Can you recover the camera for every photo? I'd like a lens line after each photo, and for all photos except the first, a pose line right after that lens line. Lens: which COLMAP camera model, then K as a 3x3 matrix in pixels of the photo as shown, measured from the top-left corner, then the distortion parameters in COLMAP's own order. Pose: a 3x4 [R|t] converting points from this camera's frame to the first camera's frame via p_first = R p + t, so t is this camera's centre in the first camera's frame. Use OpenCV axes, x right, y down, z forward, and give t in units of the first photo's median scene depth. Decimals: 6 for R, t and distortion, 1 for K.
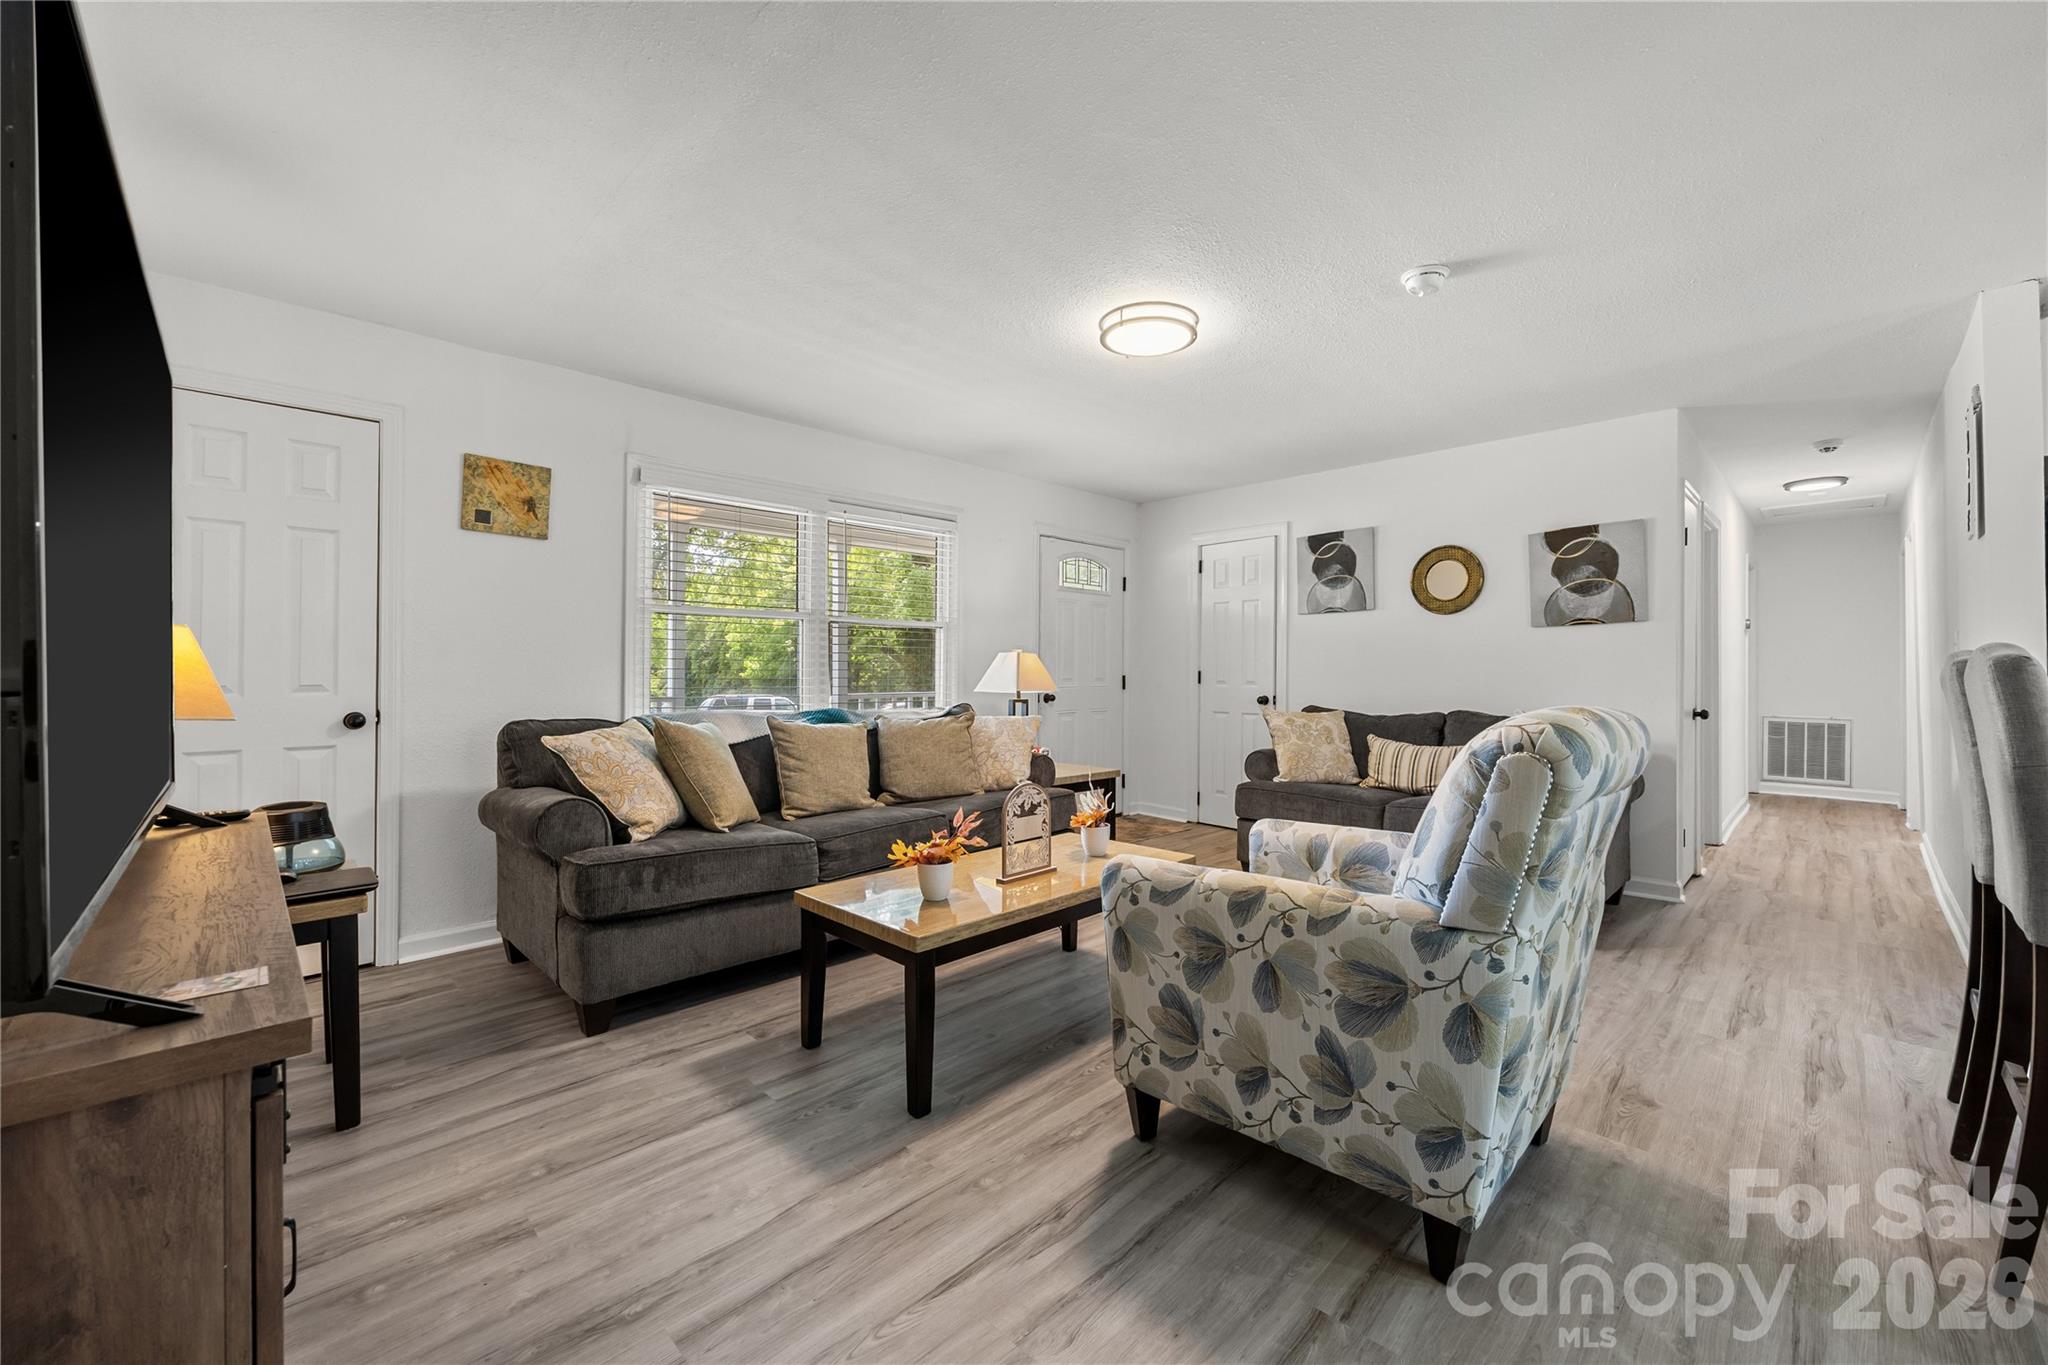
lens RADIAL K [[799.3, 0, 1042.7], [0, 799.3, 661.2], [0, 0, 1]] dist [0.007217, -0.000951]
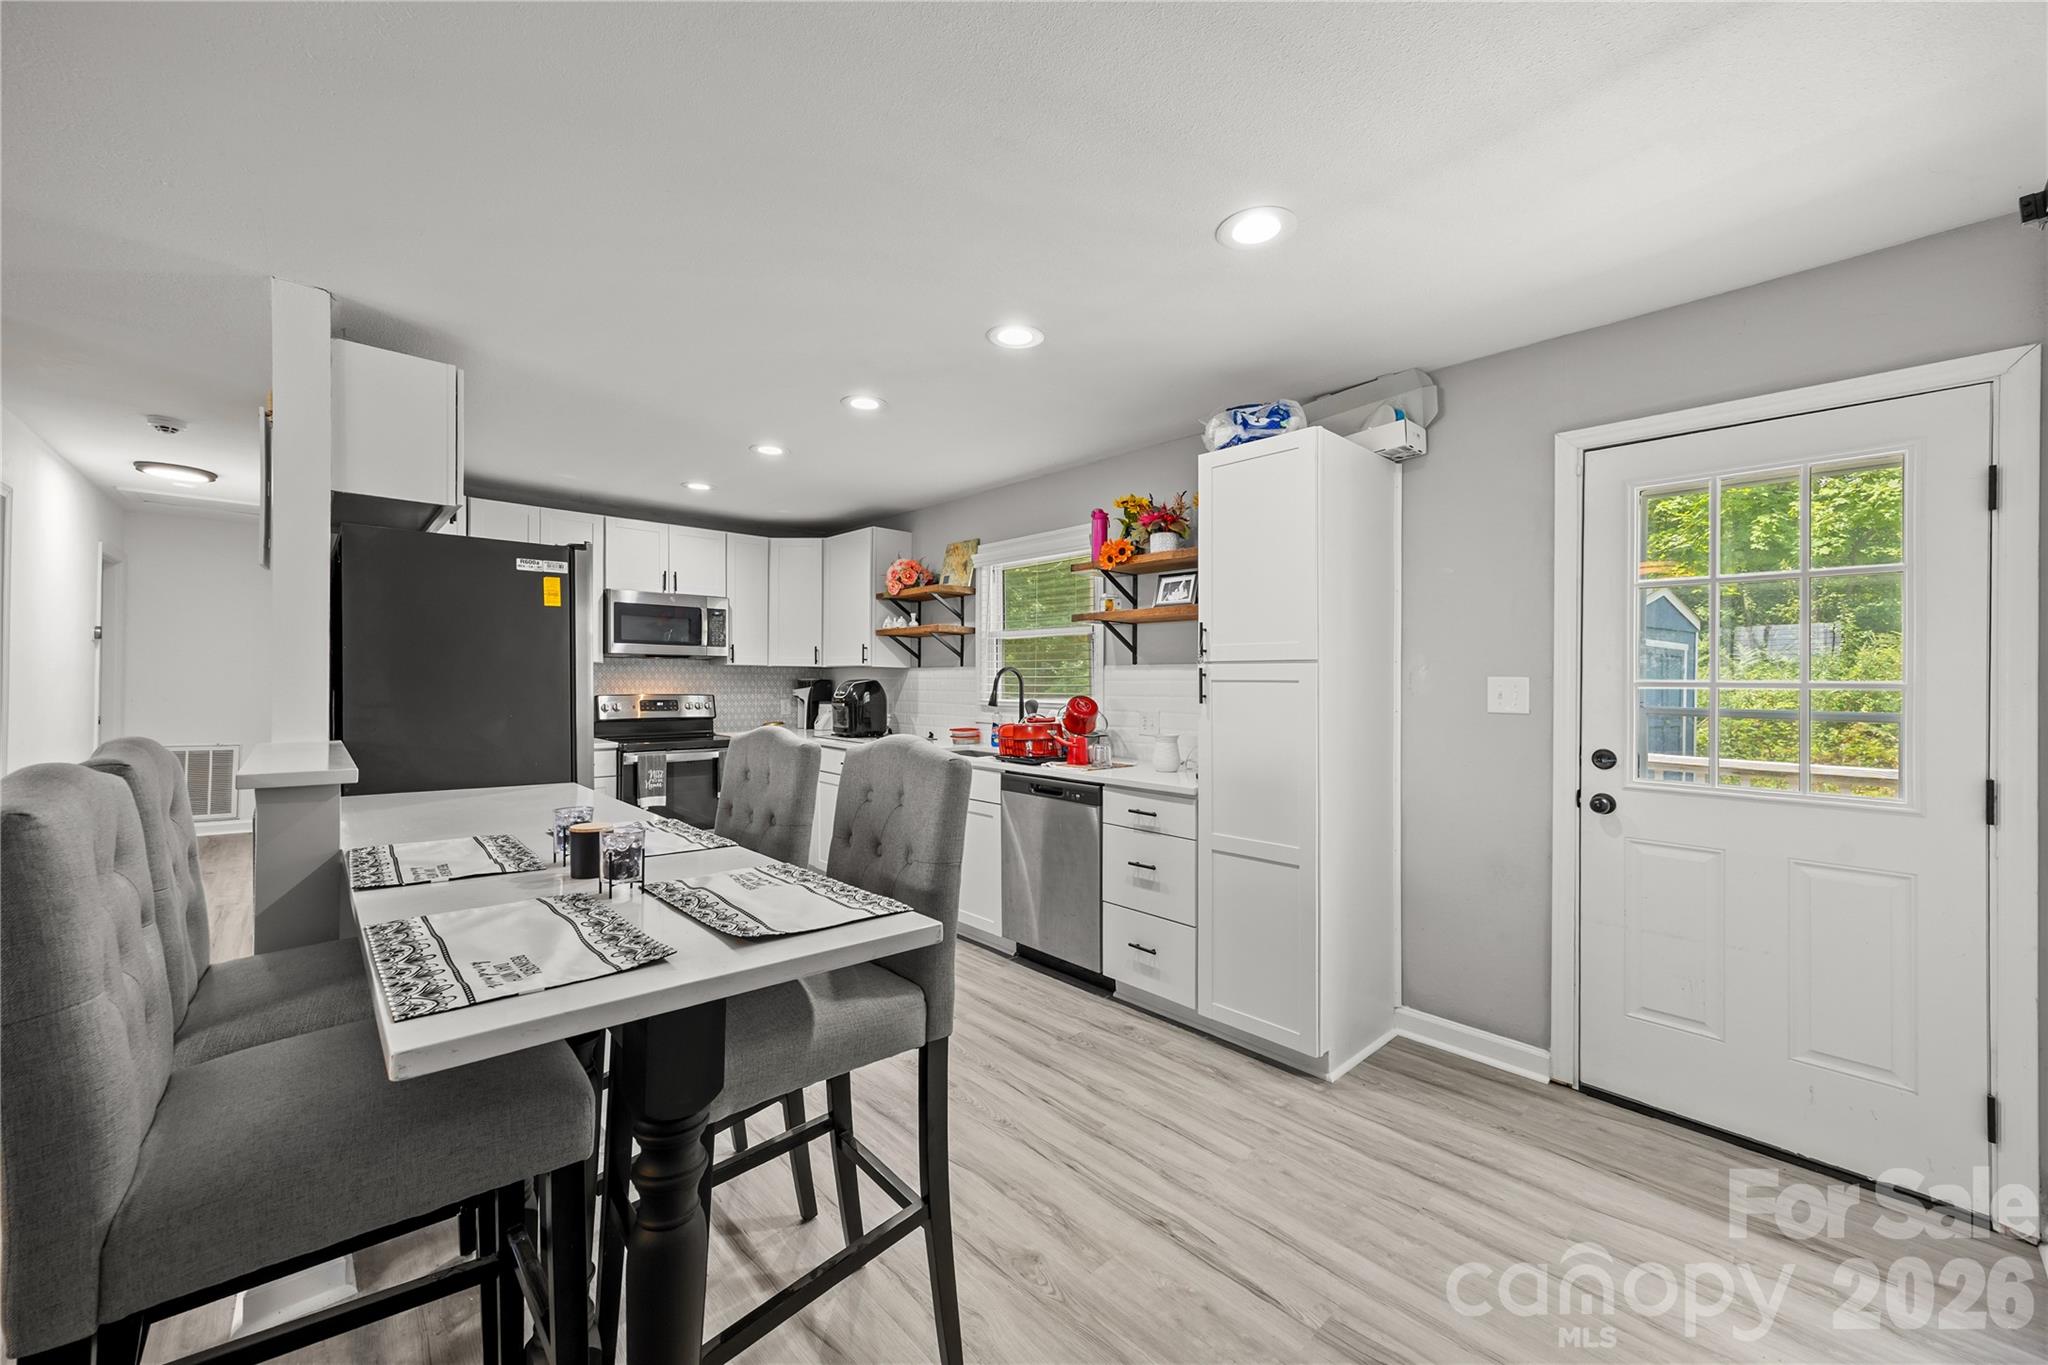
lens RADIAL K [[799.3, 0, 1009.8], [0, 799.3, 672.6], [0, 0, 1]] dist [0.007217, -0.000951]
pose [[0.066891, 0.017207, 0.997612, 0.295811], [-0.030745, 0.999412, -0.015176, -0.043439], [-0.997286, -0.029657, 0.067381, 0.125819]]
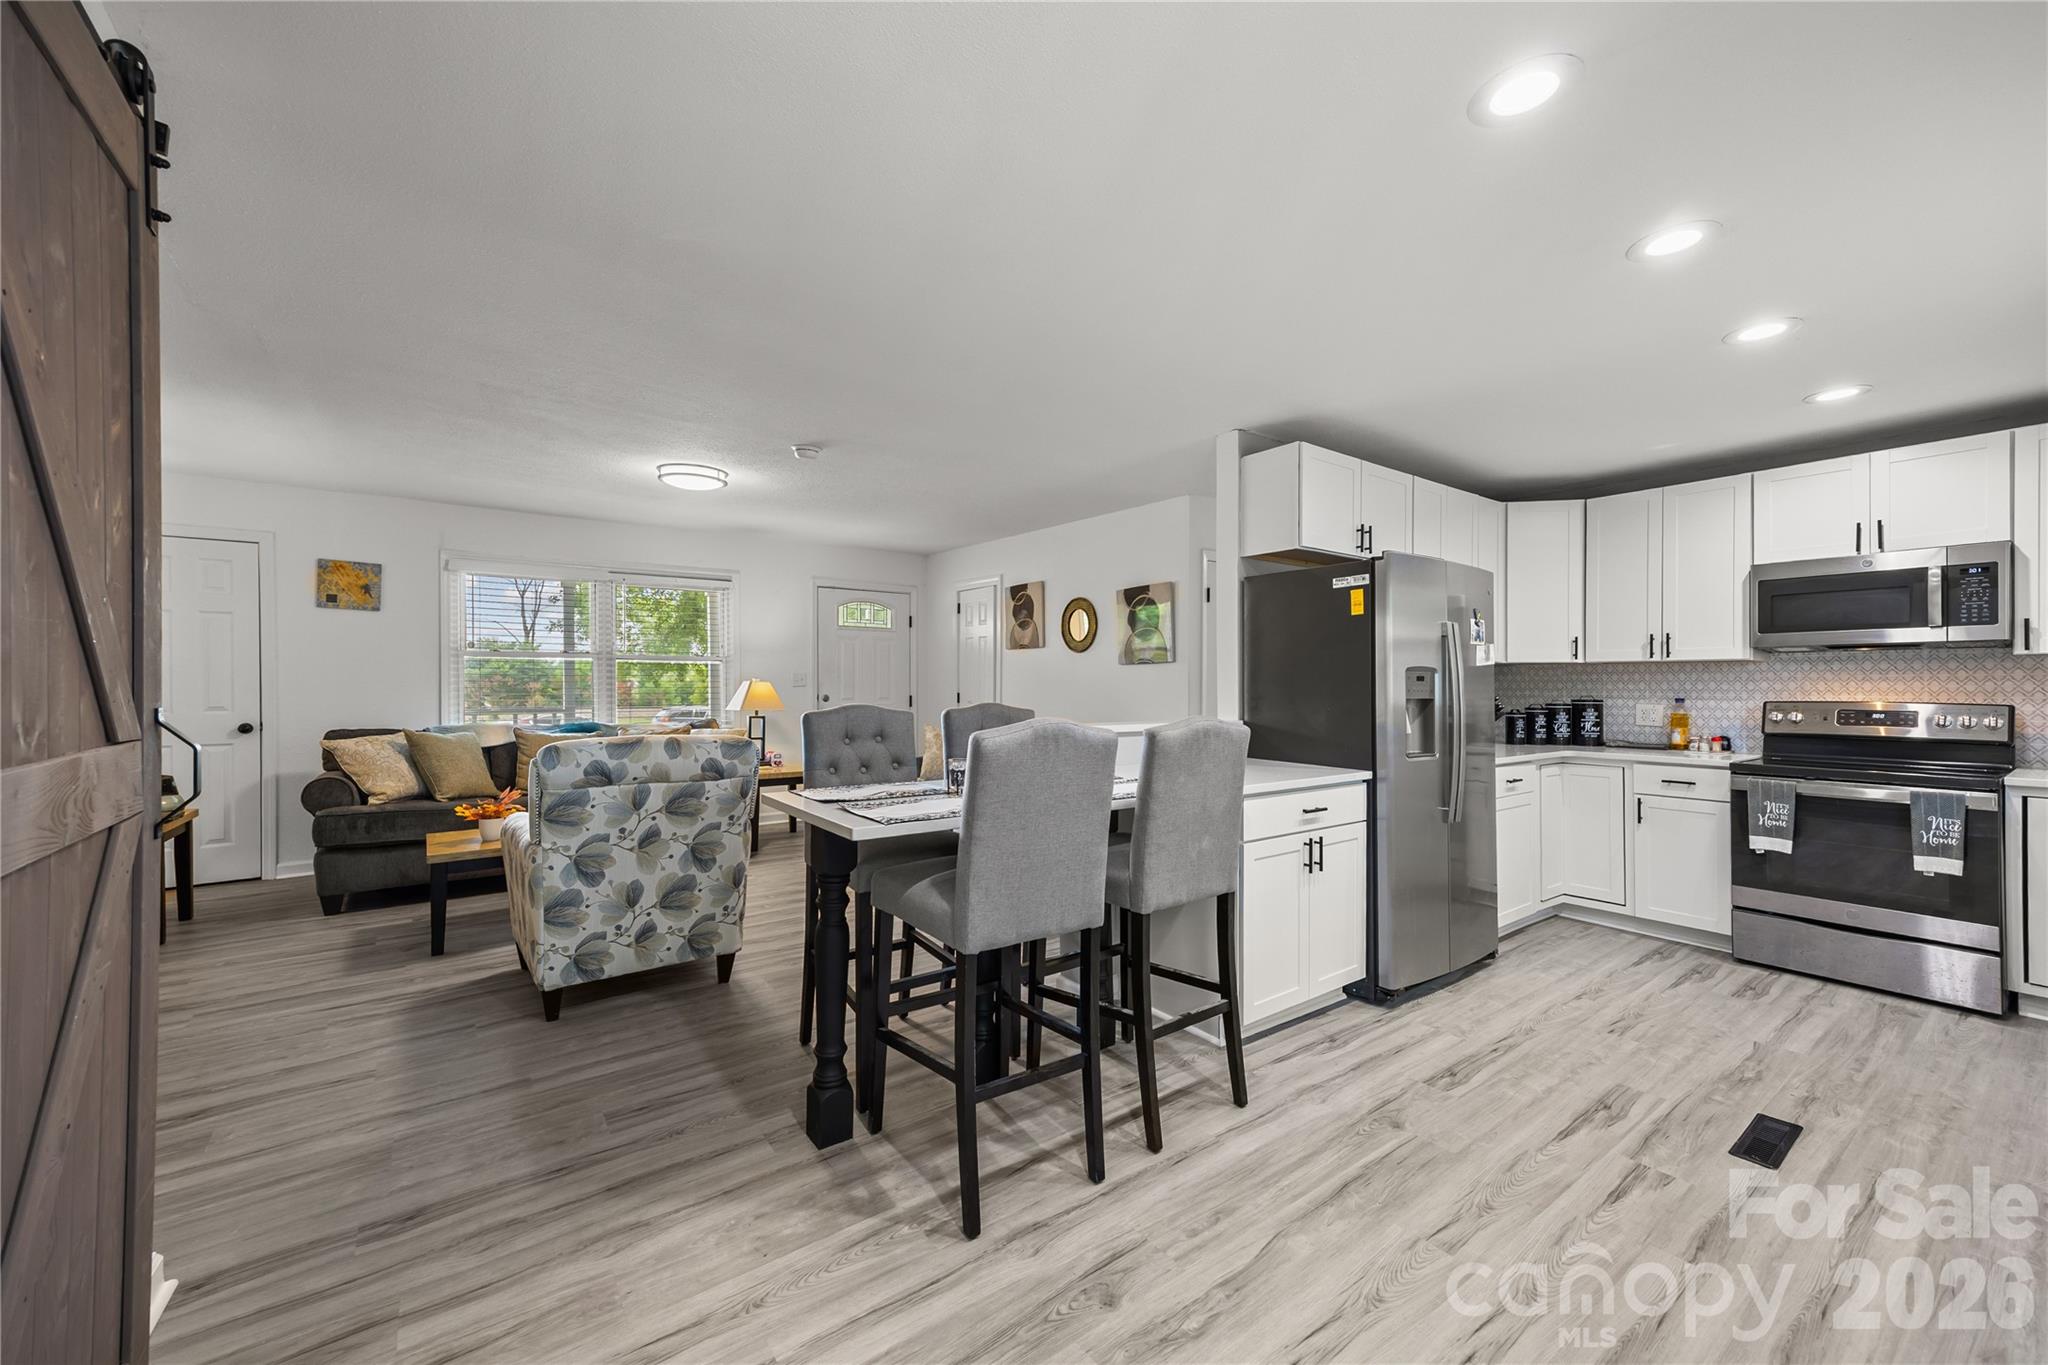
lens RADIAL K [[799.3, 0, 1028.7], [0, 799.3, 678.8], [0, 0, 1]] dist [0.007217, -0.000951]
pose [[0.988867, 0.004808, -0.148727, 0.843767], [-0.003065, 0.999924, 0.011949, -0.044531], [0.148773, -0.011361, 0.988806, -0.334289]]
